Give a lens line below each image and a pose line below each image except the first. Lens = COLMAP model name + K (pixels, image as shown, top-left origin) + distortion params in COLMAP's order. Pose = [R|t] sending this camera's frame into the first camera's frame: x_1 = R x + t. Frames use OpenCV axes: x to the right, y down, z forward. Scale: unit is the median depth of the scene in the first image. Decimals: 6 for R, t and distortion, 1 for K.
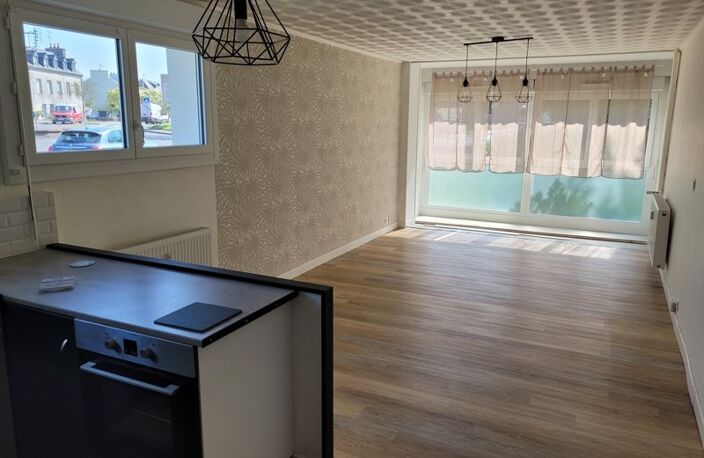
lens RADIAL K [[539.2, 0, 352.0], [0, 539.2, 229.0], [0, 0, 1]] dist [0.052411, 0.001974]
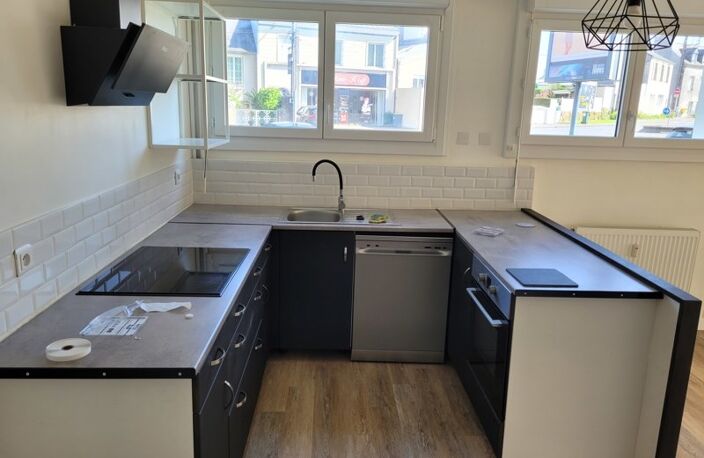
lens RADIAL K [[539.2, 0, 352.0], [0, 539.2, 229.0], [0, 0, 1]] dist [0.052411, 0.001974]
pose [[0.468567, 0.209011, -0.858347, 0.358029], [-0.208111, 0.970380, 0.122685, 0.003690], [0.858566, 0.121146, 0.498186, 0.055662]]
